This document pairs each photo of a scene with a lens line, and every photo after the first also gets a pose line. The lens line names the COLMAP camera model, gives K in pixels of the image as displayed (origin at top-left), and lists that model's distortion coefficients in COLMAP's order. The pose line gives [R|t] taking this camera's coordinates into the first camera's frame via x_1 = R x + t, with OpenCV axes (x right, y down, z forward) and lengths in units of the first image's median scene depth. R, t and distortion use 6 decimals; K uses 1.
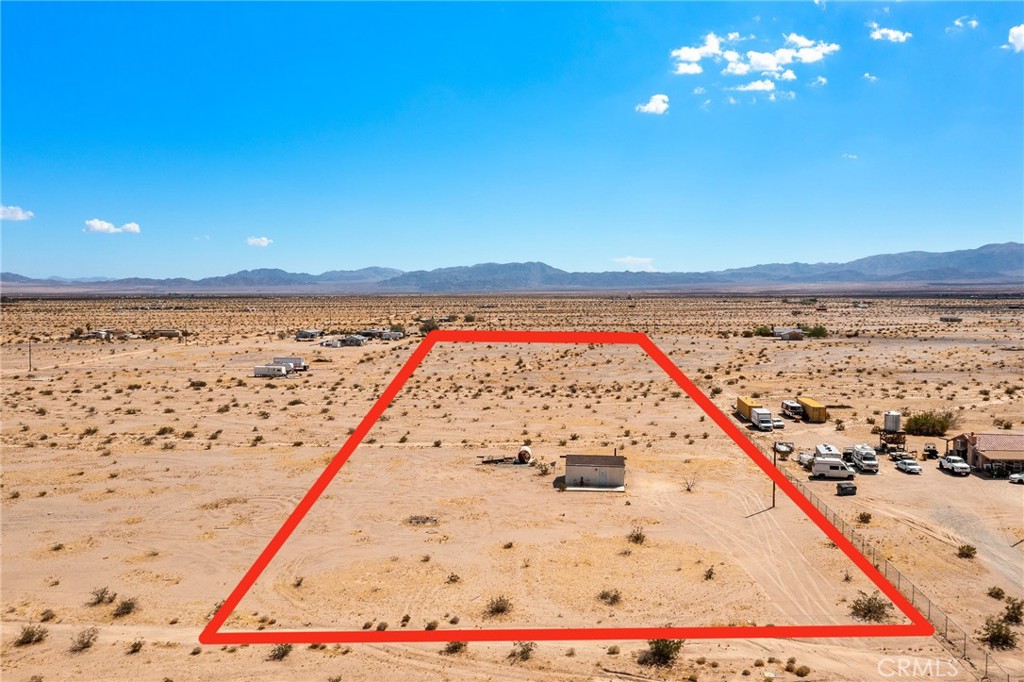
lens RADIAL K [[835.0, 0, 512.0], [0, 835.0, 341.0], [0, 0, 1]] dist [-0.005981, -0.002112]
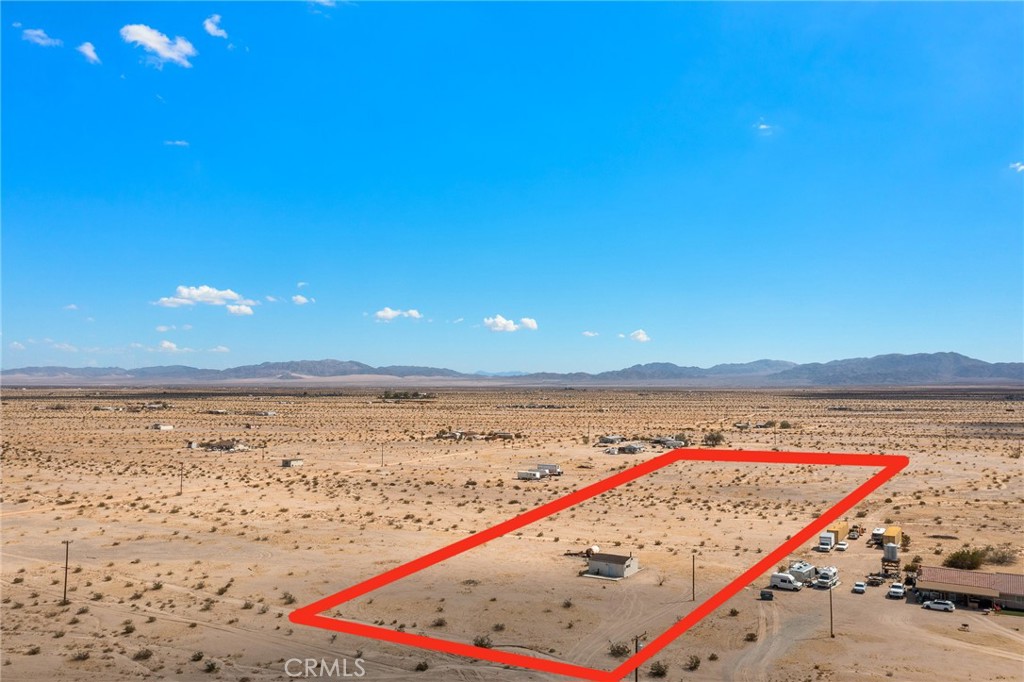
lens RADIAL K [[835.0, 0, 512.0], [0, 835.0, 341.0], [0, 0, 1]] dist [-0.005981, -0.002112]
pose [[0.892015, -0.023448, -0.451398, 0.132135], [-0.025823, 0.994379, -0.102681, -0.017832], [0.451268, 0.103249, 0.886395, -0.091538]]
